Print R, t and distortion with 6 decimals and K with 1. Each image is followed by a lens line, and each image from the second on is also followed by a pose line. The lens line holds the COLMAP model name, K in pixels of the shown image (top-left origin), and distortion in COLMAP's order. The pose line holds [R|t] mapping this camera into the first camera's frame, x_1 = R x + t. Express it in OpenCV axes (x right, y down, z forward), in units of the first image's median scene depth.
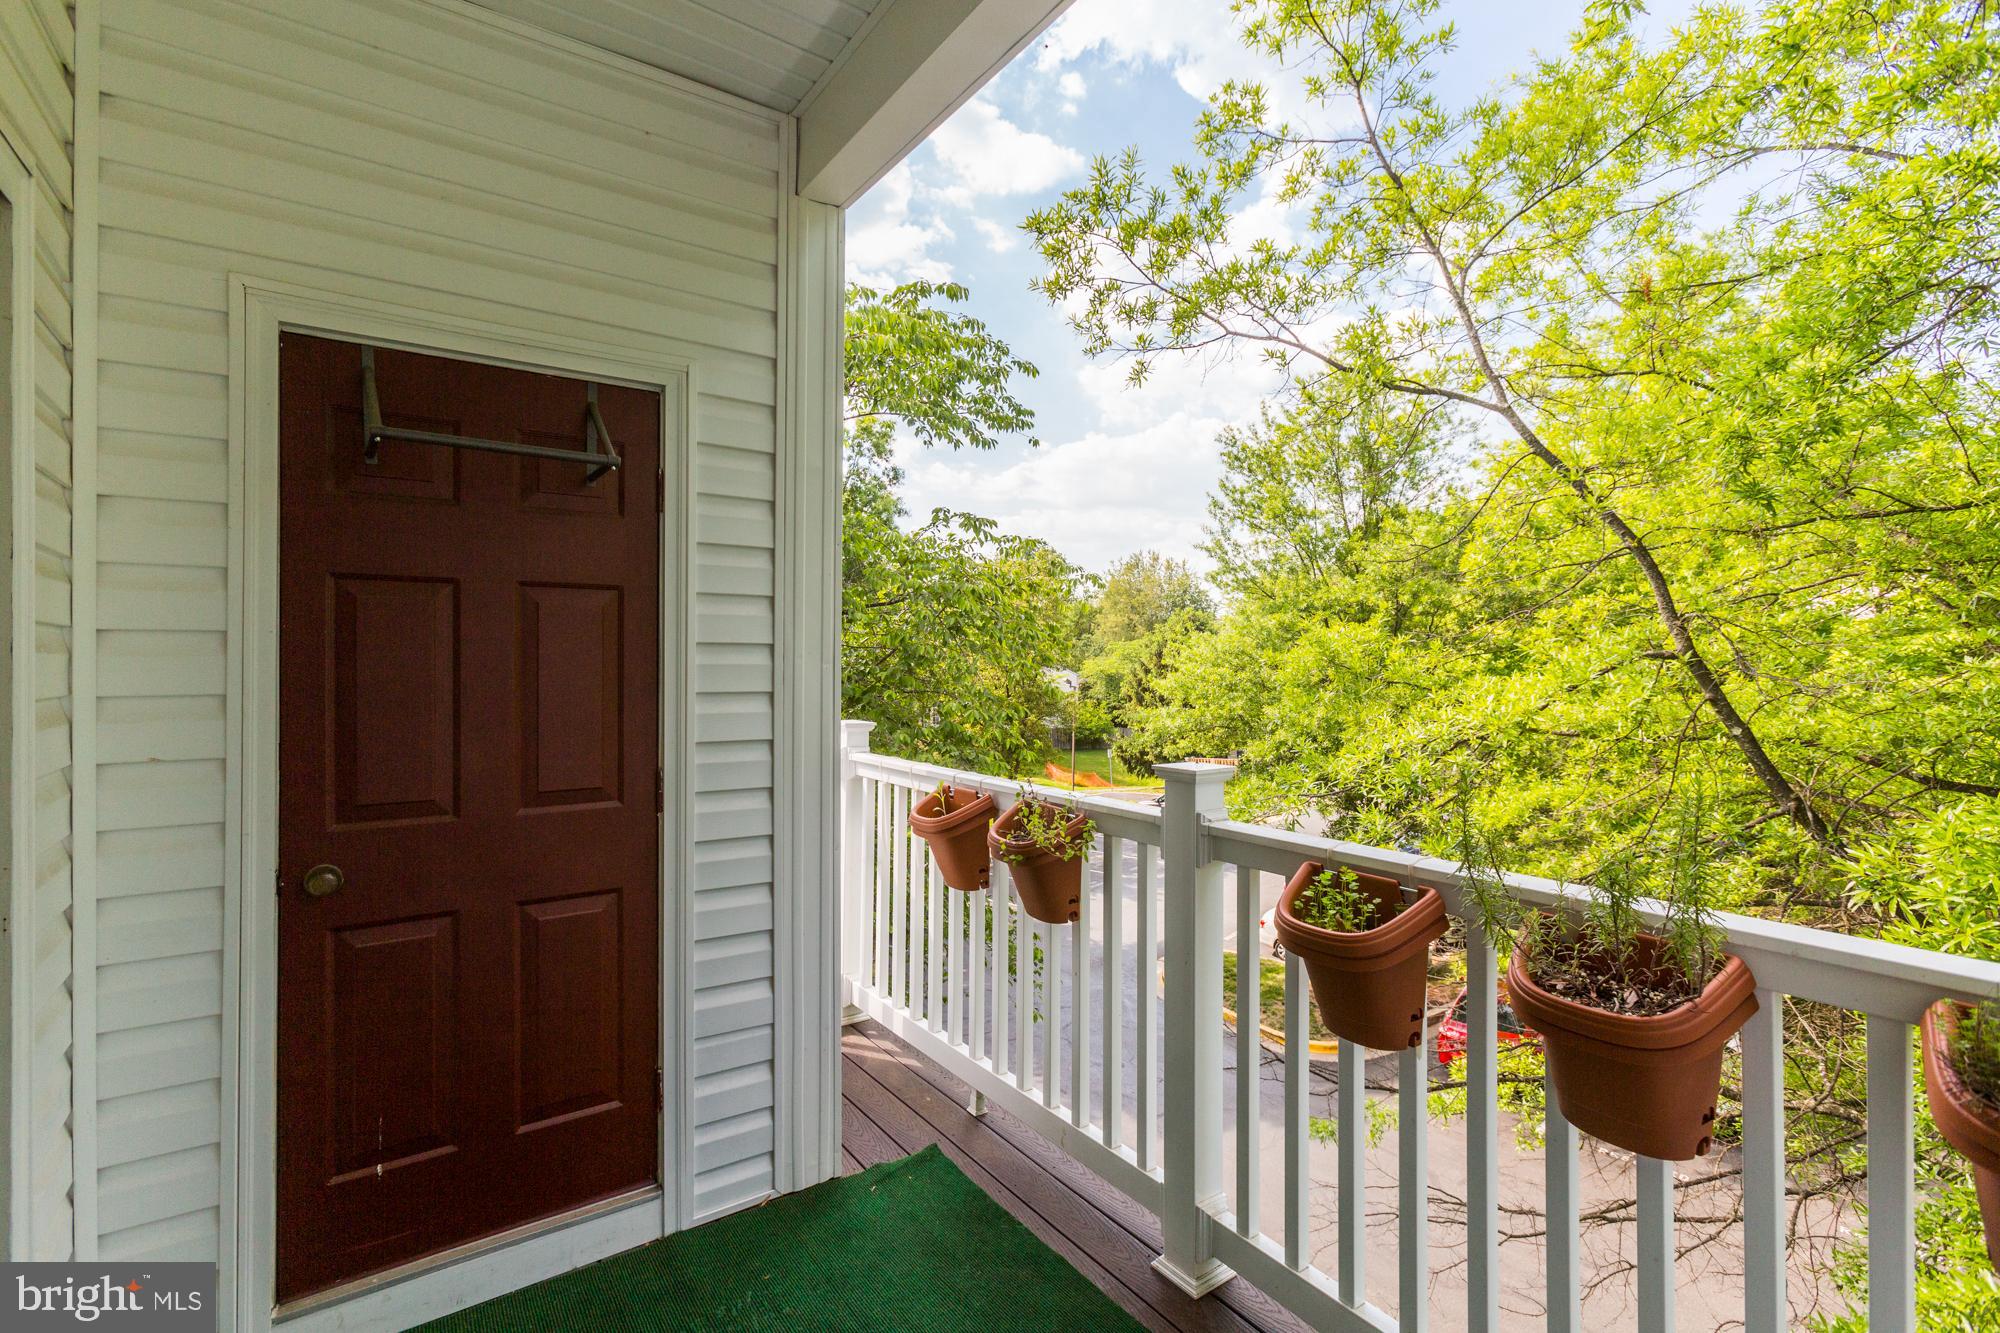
lens RADIAL K [[882.3, 0, 953.5], [0, 882.3, 650.3], [0, 0, 1]] dist [-0.011883, 0.007842]
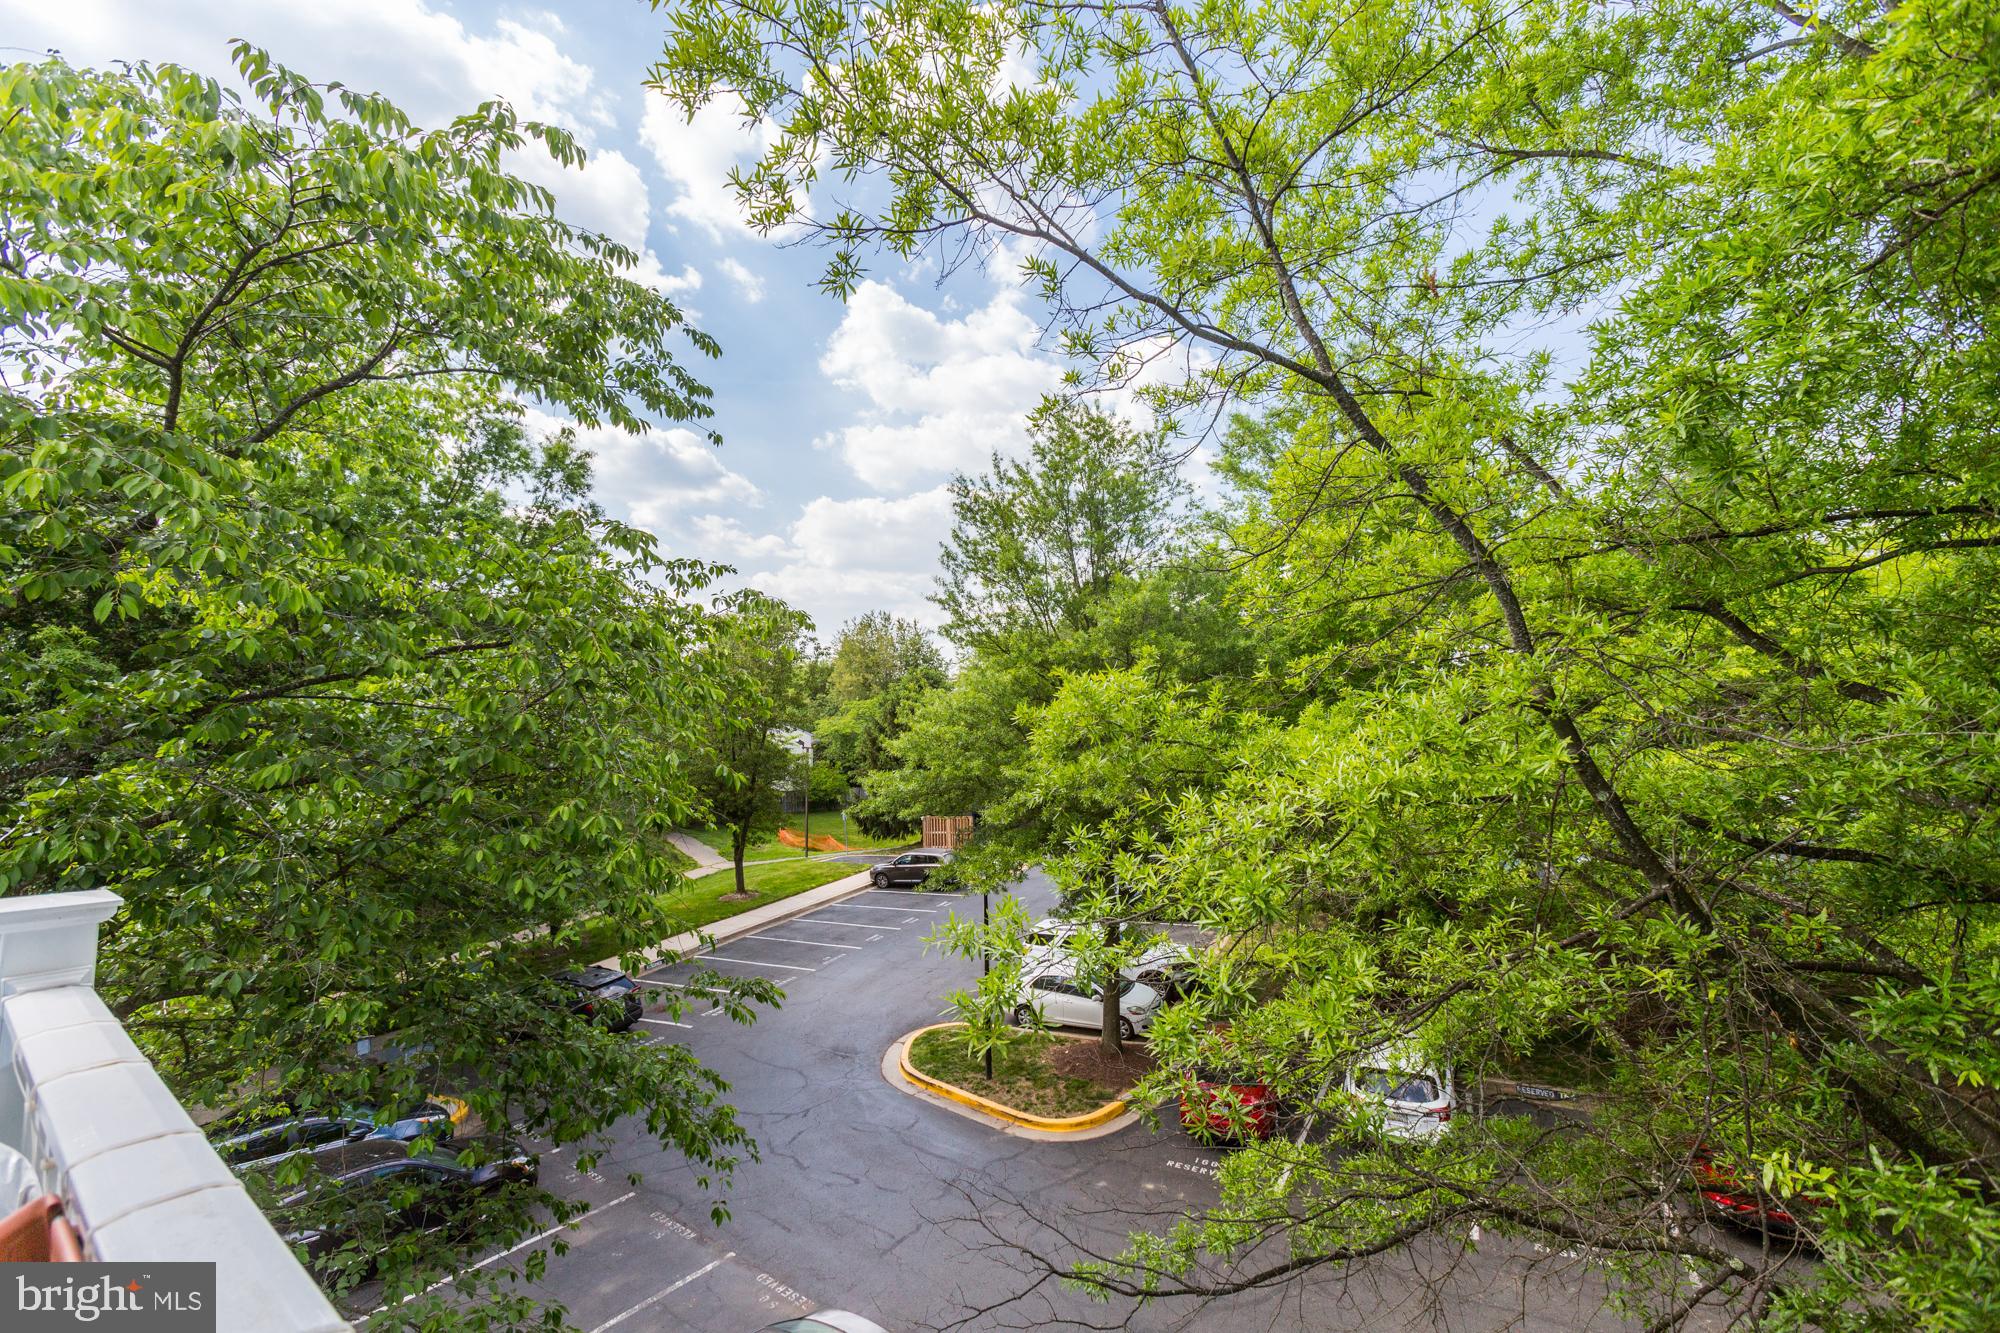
lens RADIAL K [[882.3, 0, 1037.7], [0, 882.3, 665.6], [0, 0, 1]] dist [-0.011883, 0.007842]
pose [[0.924741, 0.003971, 0.380577, 0.112512], [0.014907, 0.998800, -0.046645, 0.002179], [-0.380305, 0.048808, 0.923572, 0.416917]]
